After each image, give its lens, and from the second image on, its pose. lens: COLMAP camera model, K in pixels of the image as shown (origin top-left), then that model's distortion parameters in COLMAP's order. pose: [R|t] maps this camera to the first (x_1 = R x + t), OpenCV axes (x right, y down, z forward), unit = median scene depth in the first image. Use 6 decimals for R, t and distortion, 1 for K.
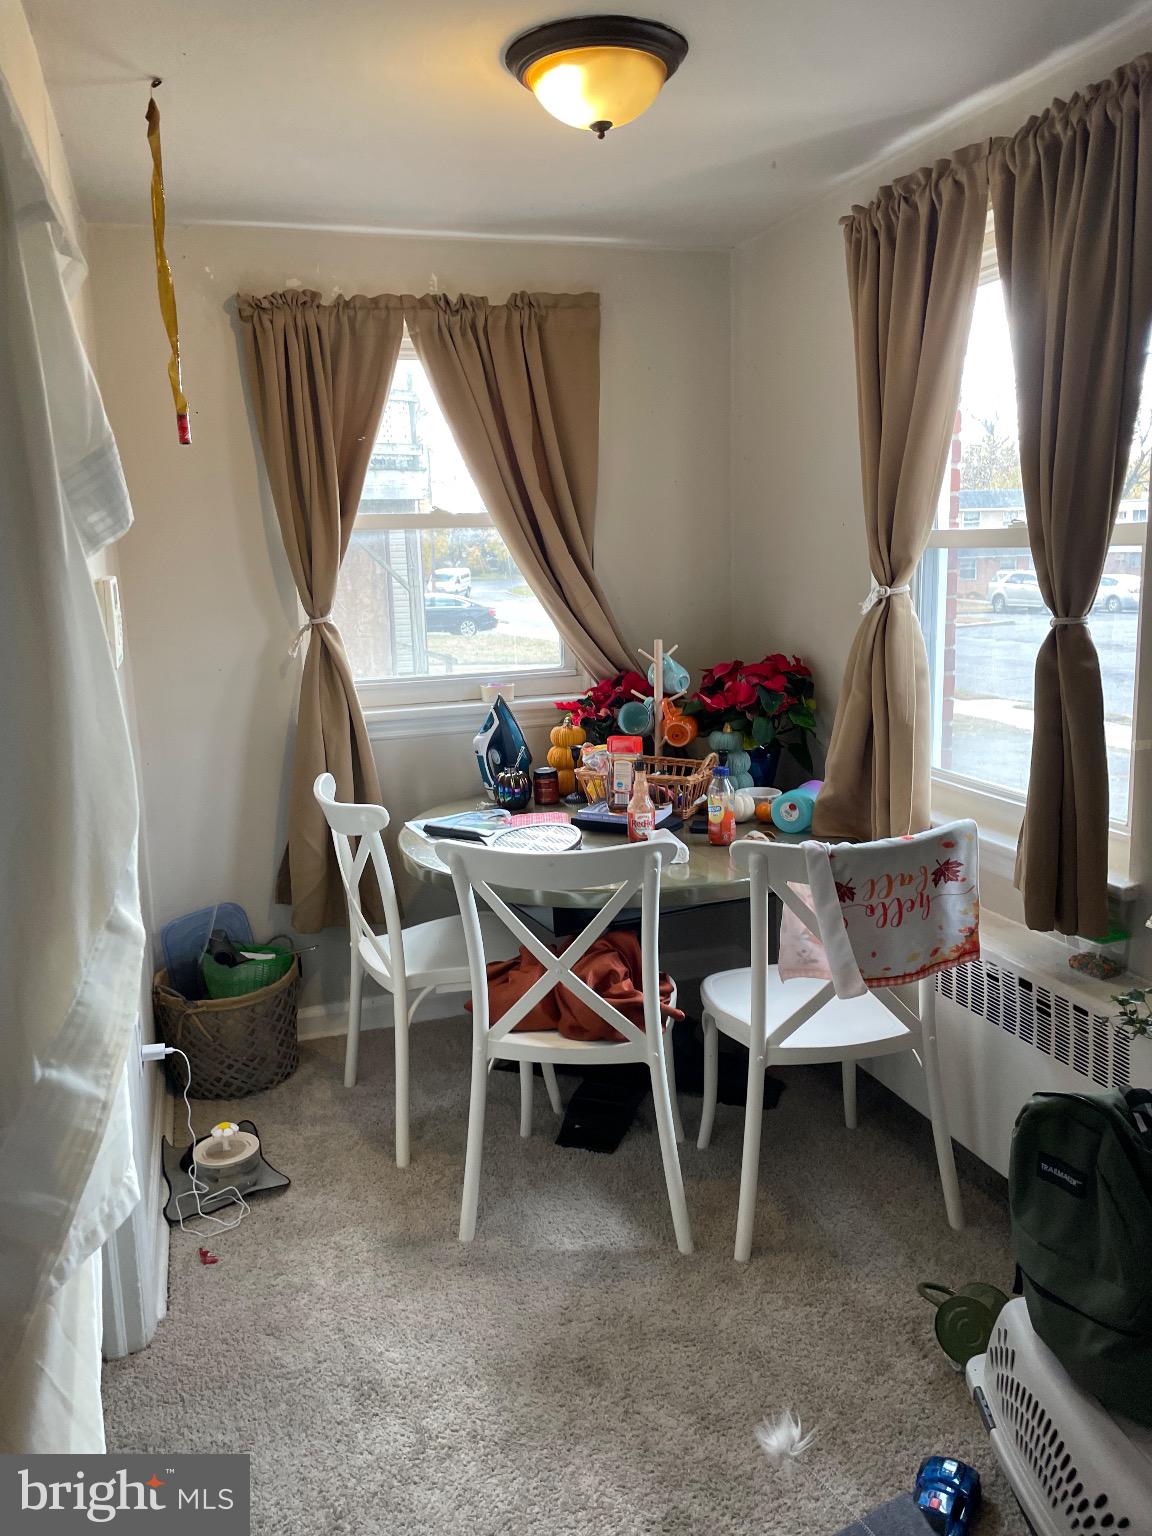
lens RADIAL K [[1143.8, 0, 573.2], [0, 1143.8, 742.4], [0, 0, 1]] dist [0.086518, -0.131158]
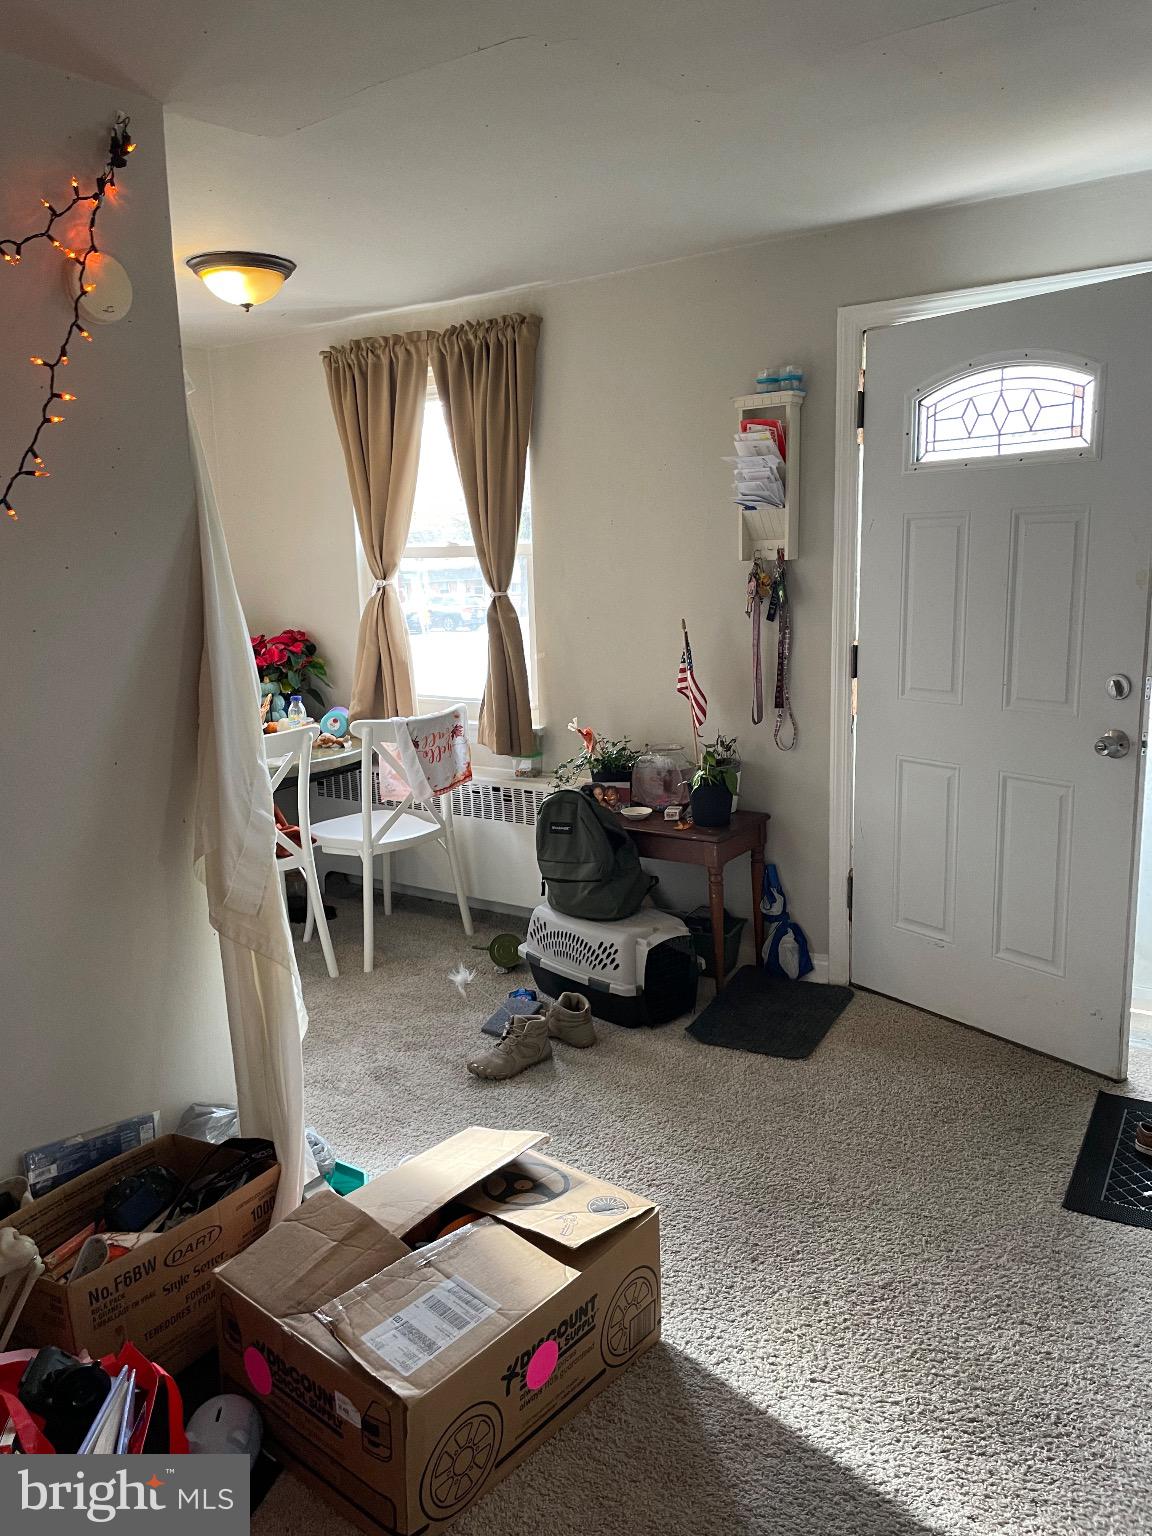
lens RADIAL K [[1209.0, 0, 575.7], [0, 1209.0, 747.0], [0, 0, 1]] dist [0.081239, -0.134068]
pose [[0.792224, -0.083863, 0.604441, -0.661123], [0.102481, 0.994728, 0.003695, 0.142534], [-0.601564, 0.059016, 0.796641, -0.618060]]
